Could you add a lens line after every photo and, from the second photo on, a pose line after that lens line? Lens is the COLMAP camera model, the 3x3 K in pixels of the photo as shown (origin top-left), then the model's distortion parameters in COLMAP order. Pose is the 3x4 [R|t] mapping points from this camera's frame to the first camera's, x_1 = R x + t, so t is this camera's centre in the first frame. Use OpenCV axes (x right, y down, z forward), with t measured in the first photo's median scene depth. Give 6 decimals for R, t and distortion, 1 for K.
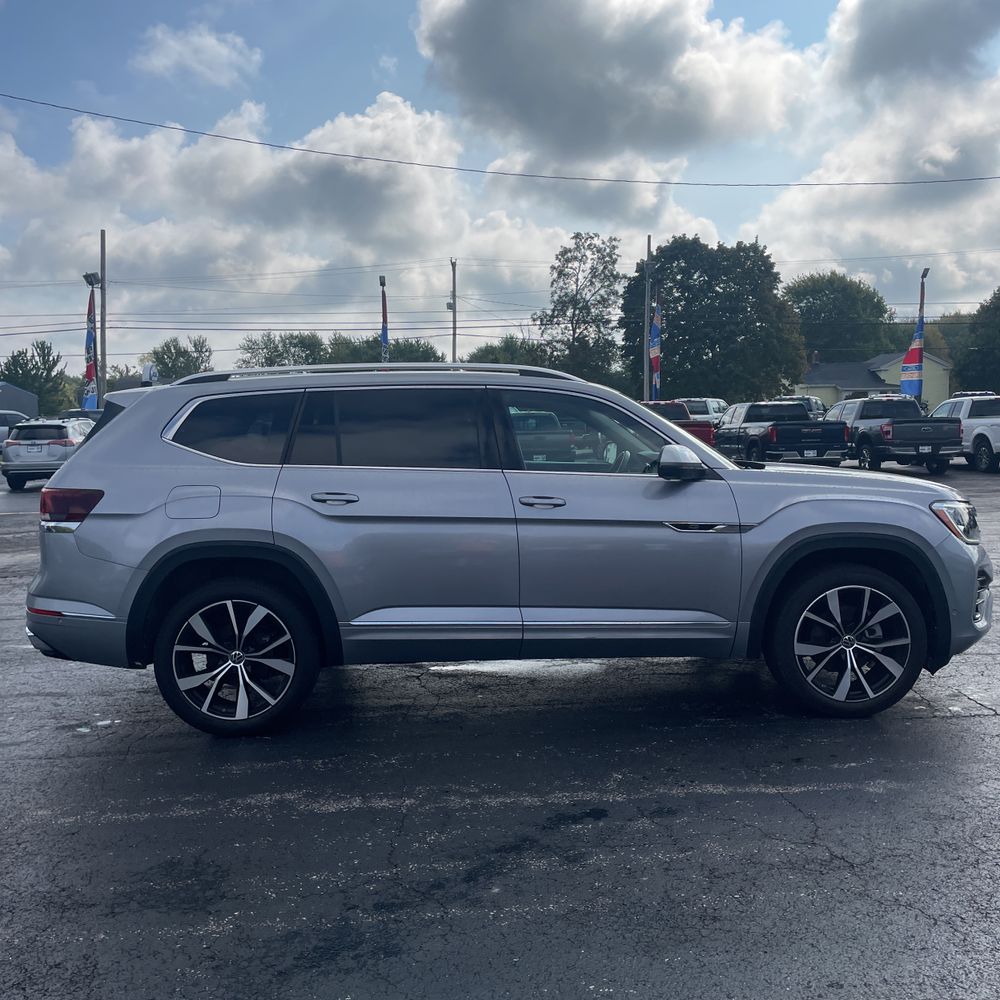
lens RADIAL K [[1016.4, 0, 516.4], [0, 1016.4, 501.7], [0, 0, 1]] dist [0.102008, -0.173166]
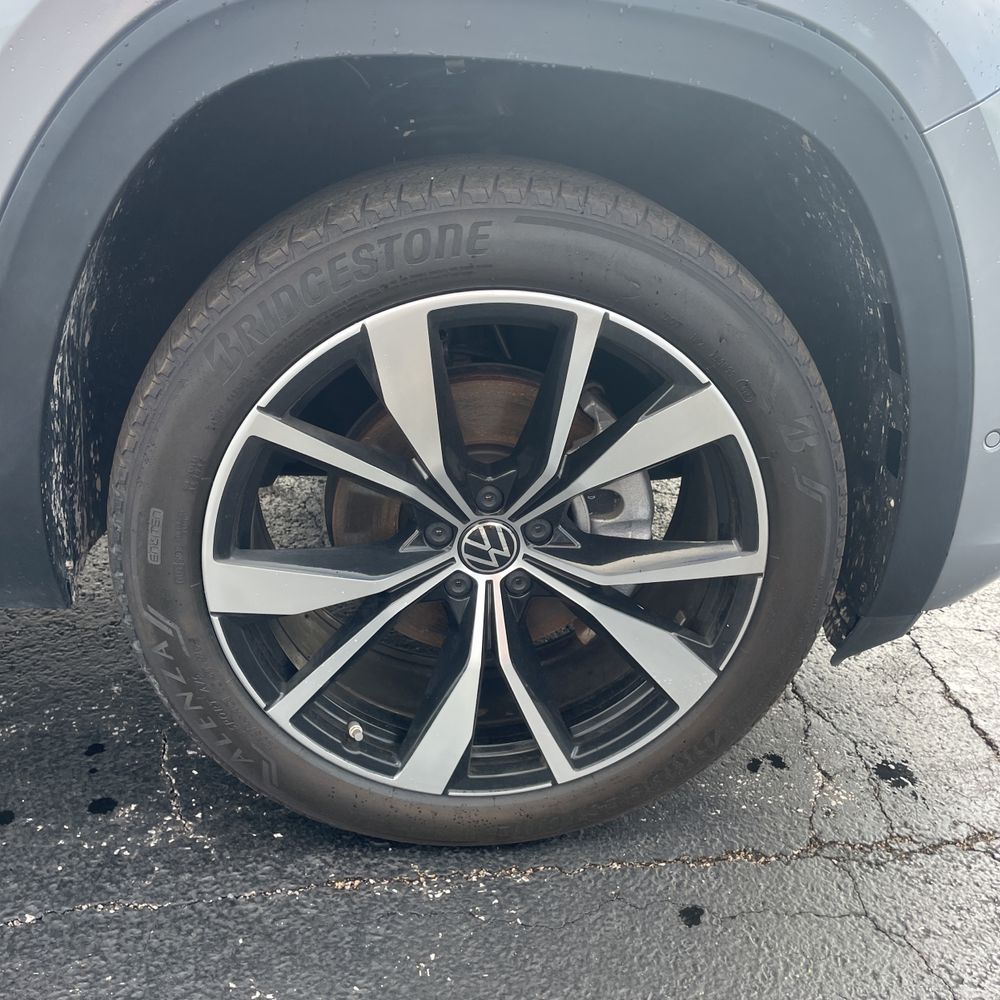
lens RADIAL K [[1020.6, 0, 493.3], [0, 1020.6, 497.8], [0, 0, 1]] dist [0.094562, -0.127662]
pose [[0.995927, 0.045025, 0.078116, 0.305602], [-0.069516, 0.935196, 0.347242, 0.051652], [-0.057419, -0.351258, 0.934517, 0.797909]]
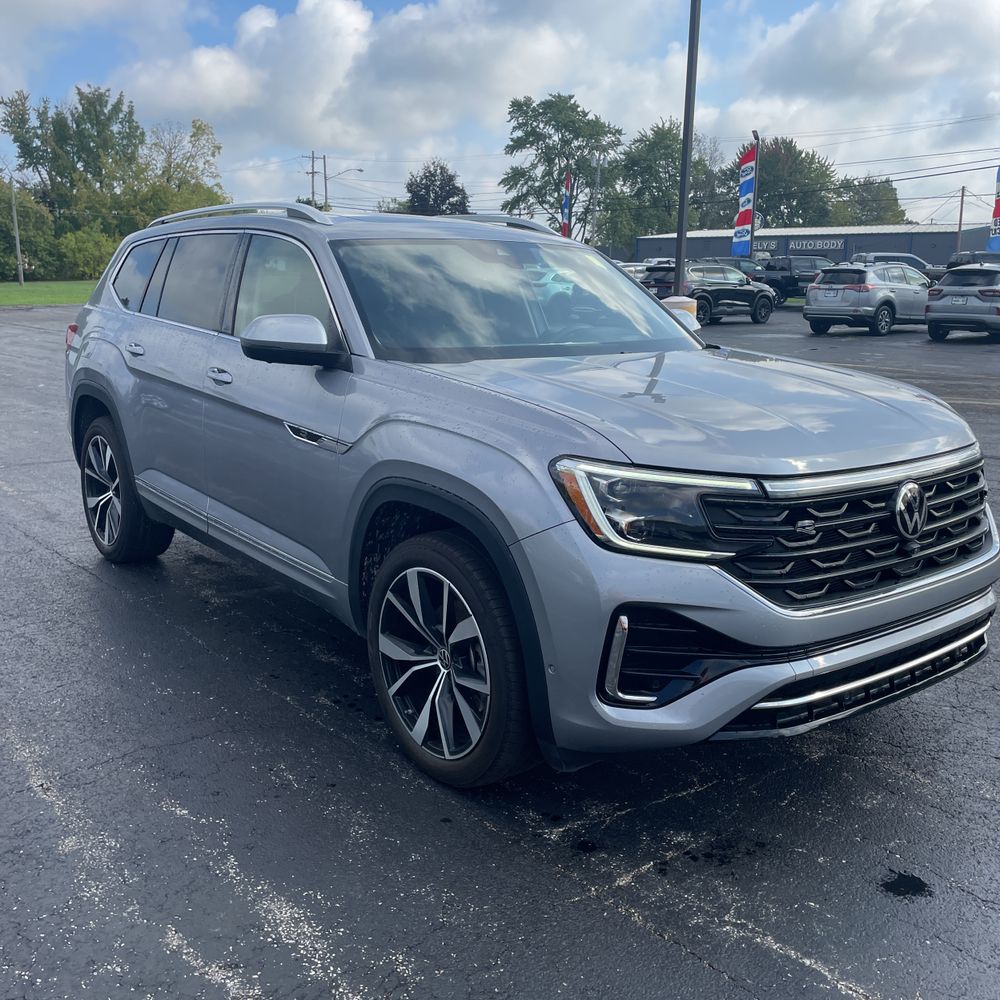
lens RADIAL K [[1020.6, 0, 493.3], [0, 1020.6, 497.8], [0, 0, 1]] dist [0.094562, -0.127662]
pose [[0.575408, 0.196314, -0.793956, 0.799333], [-0.079838, 0.979611, 0.184358, -0.071430], [0.813960, -0.042694, 0.579349, 0.671448]]
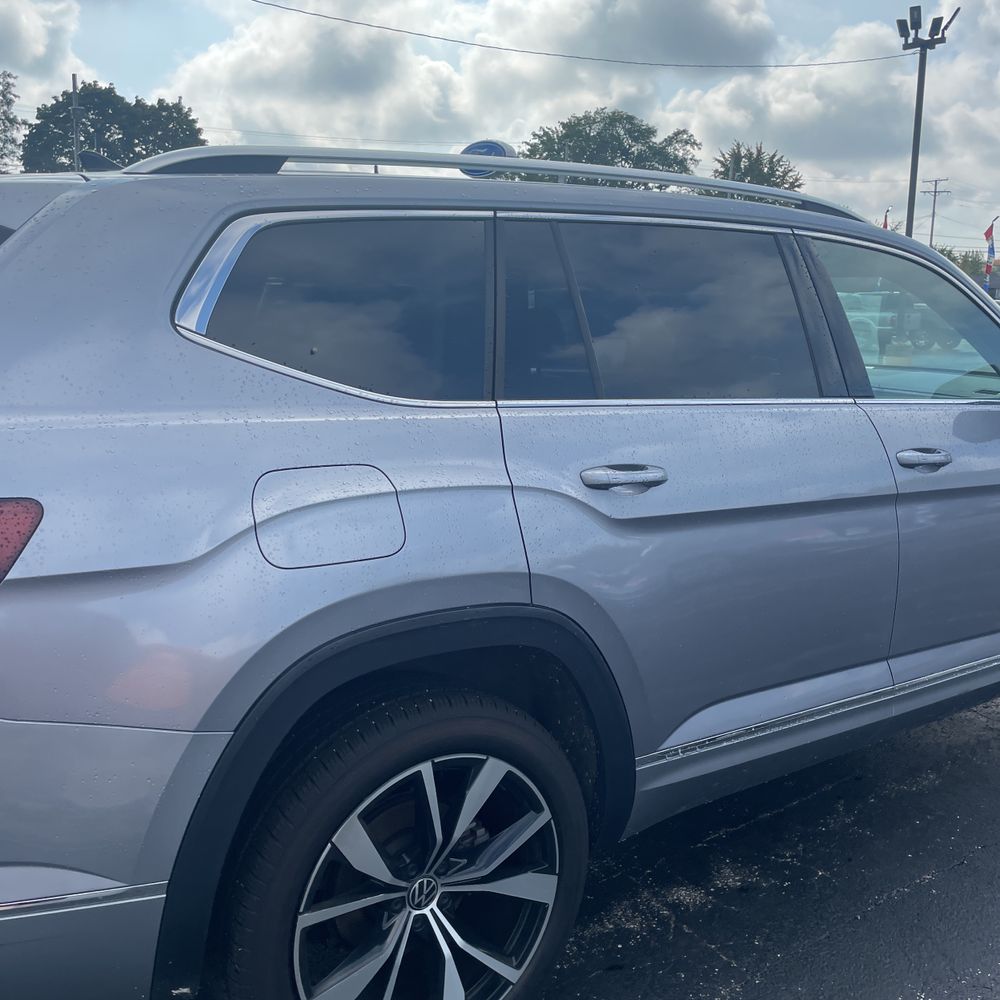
lens RADIAL K [[1011.3, 0, 500.0], [0, 1011.3, 500.0], [0, 0, 1]] dist [0.073236, -0.102336]
pose [[0.844810, -0.072849, 0.530083, -0.429981], [0.013065, 0.993202, 0.115672, -0.041795], [-0.534906, -0.090795, 0.840019, 0.646140]]
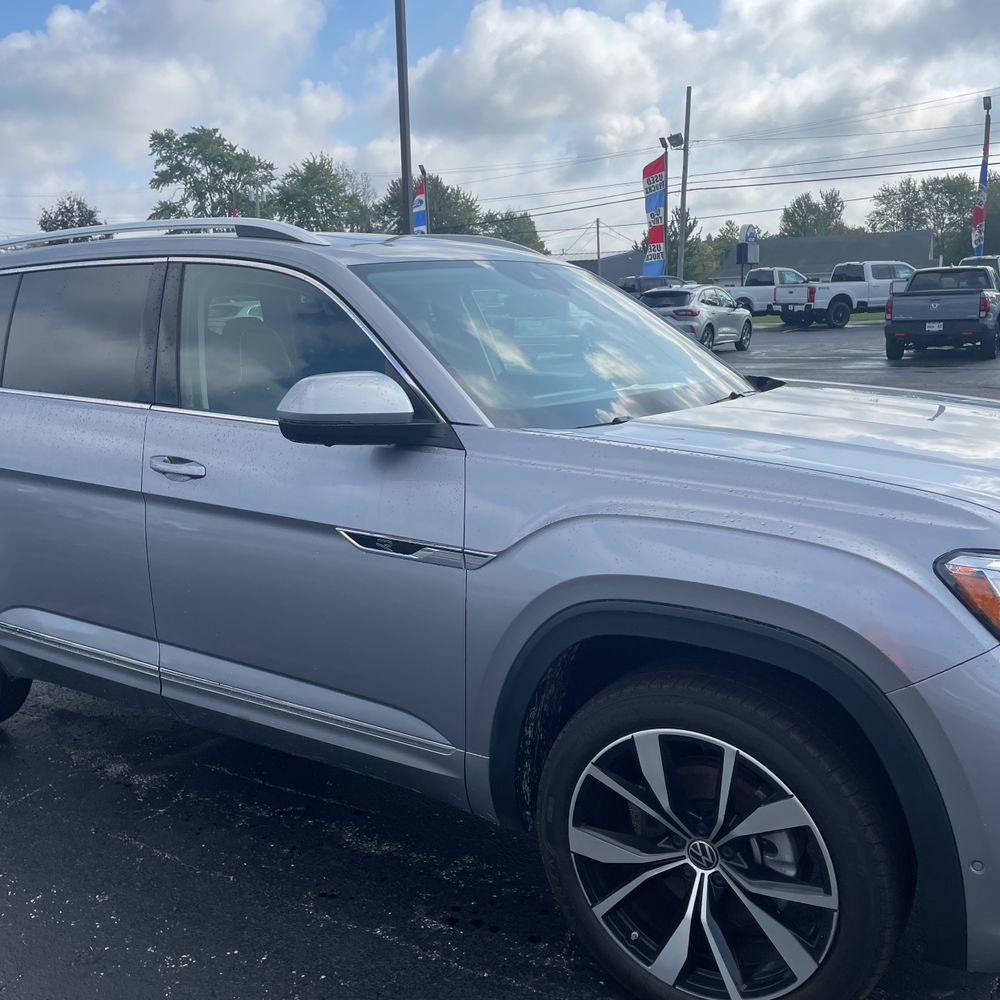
lens RADIAL K [[1018.7, 0, 500.0], [0, 1018.7, 500.0], [0, 0, 1]] dist [0.081007, -0.104926]
pose [[0.811162, 0.101233, -0.575993, 0.481175], [-0.024645, 0.989947, 0.139279, -0.063124], [0.584302, -0.098782, 0.805502, 0.623763]]
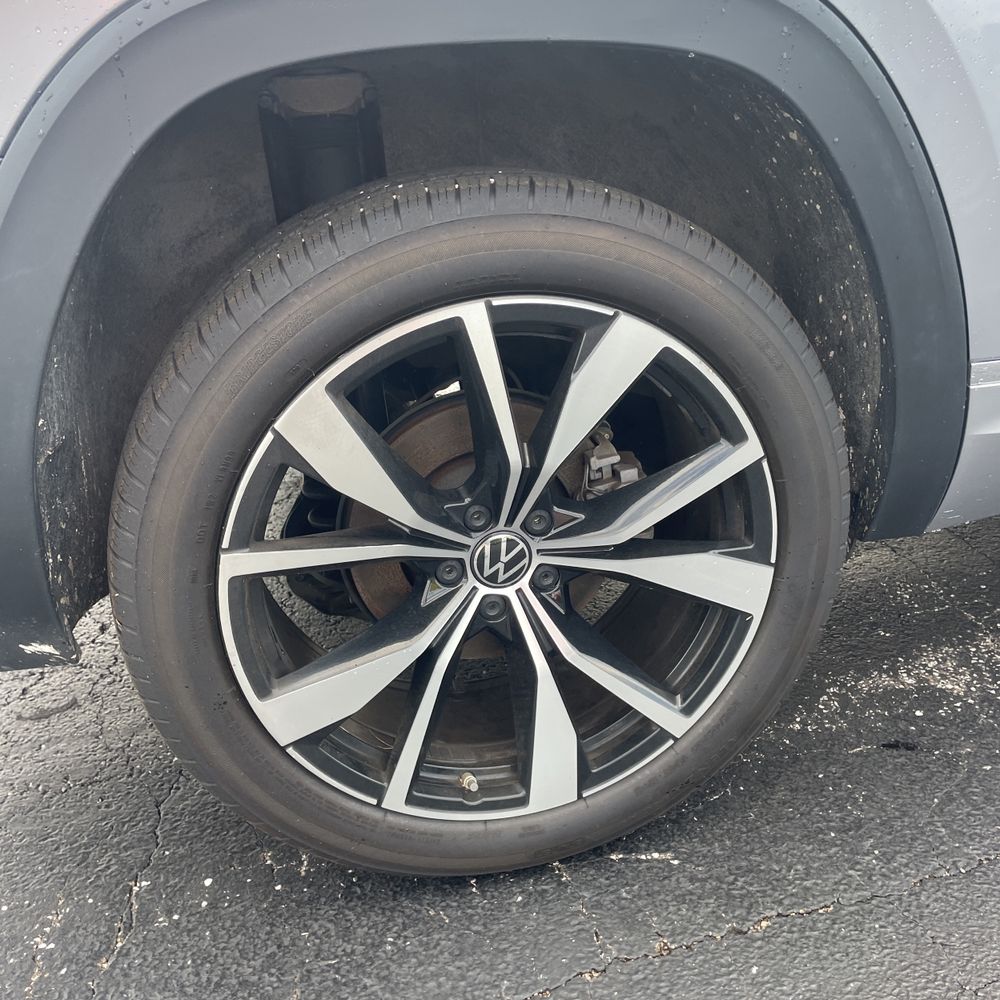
lens RADIAL K [[1020.6, 0, 493.3], [0, 1020.6, 497.8], [0, 0, 1]] dist [0.094562, -0.127662]
pose [[0.982363, -0.113630, 0.148496, -0.295407], [0.058169, 0.940477, 0.334842, 0.063913], [-0.177706, -0.320299, 0.930500, 0.774803]]
